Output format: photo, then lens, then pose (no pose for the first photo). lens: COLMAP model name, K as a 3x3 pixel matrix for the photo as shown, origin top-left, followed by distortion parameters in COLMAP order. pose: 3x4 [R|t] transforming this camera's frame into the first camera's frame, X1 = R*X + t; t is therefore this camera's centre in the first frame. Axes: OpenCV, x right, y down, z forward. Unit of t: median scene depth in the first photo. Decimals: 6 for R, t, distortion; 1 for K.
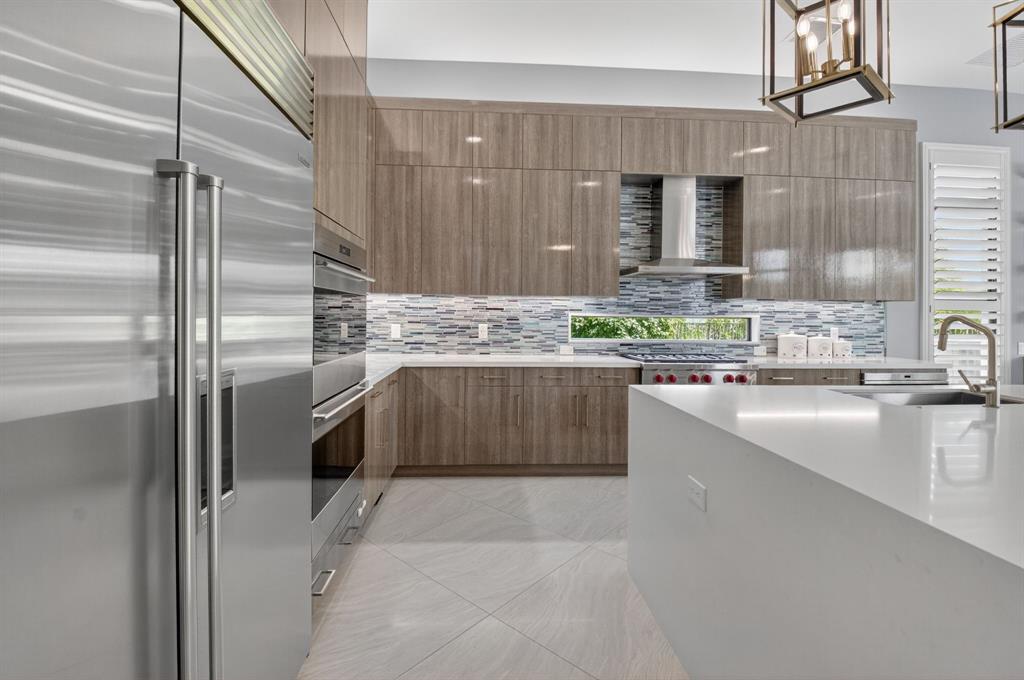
lens RADIAL K [[459.9, 0, 501.6], [0, 459.9, 316.2], [0, 0, 1]] dist [0.002702, -0.015922]
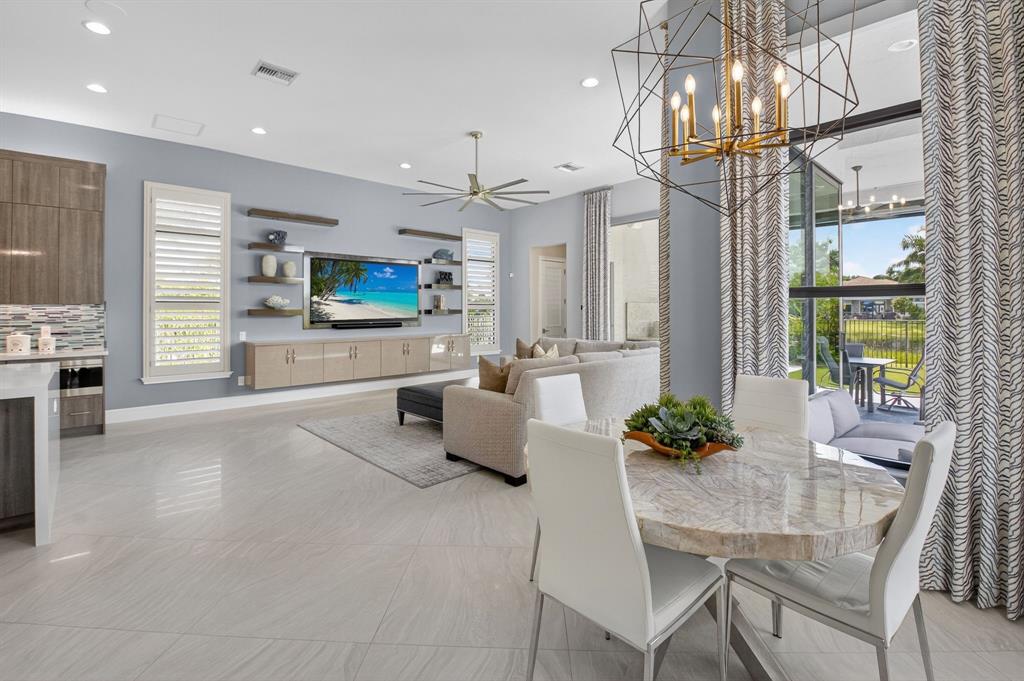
lens RADIAL K [[462.7, 0, 511.4], [0, 462.7, 311.0], [0, 0, 1]] dist [-0.000627, -0.021090]
pose [[0.764070, -0.013617, 0.644990, 0.916545], [0.012716, 0.999901, 0.006046, -0.006864], [-0.645008, 0.003582, 0.764167, -0.701972]]
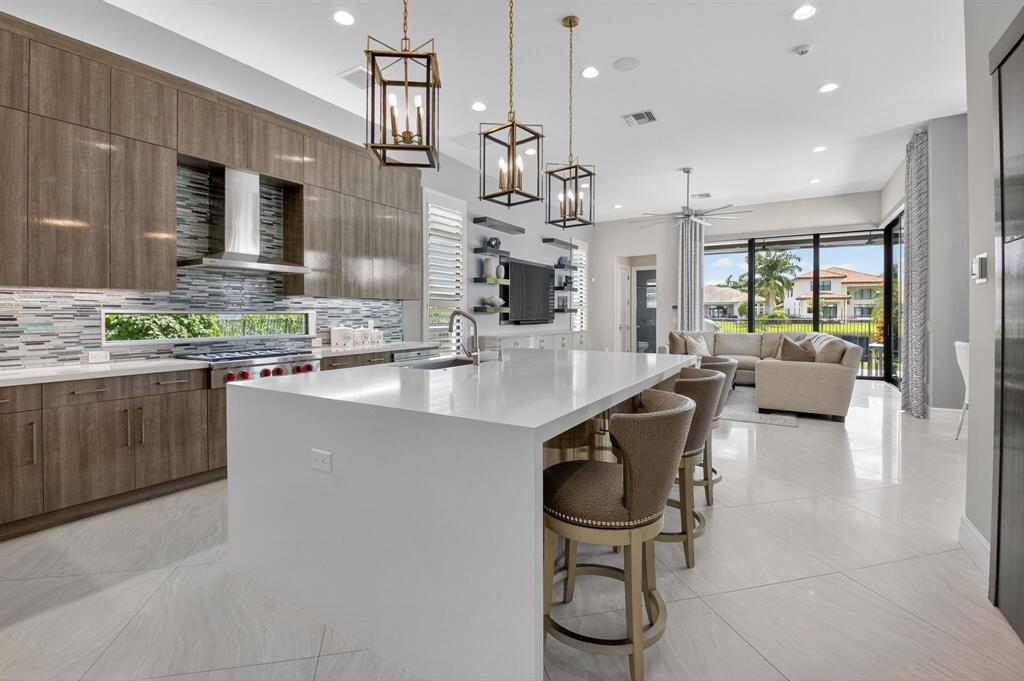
lens RADIAL K [[462.3, 0, 507.0], [0, 462.3, 315.2], [0, 0, 1]] dist [0.000541, -0.017364]
pose [[0.569607, -0.014352, 0.821792, -0.103799], [0.008795, 0.999897, 0.011367, -0.000414], [-0.821870, 0.000753, 0.569674, -0.026813]]
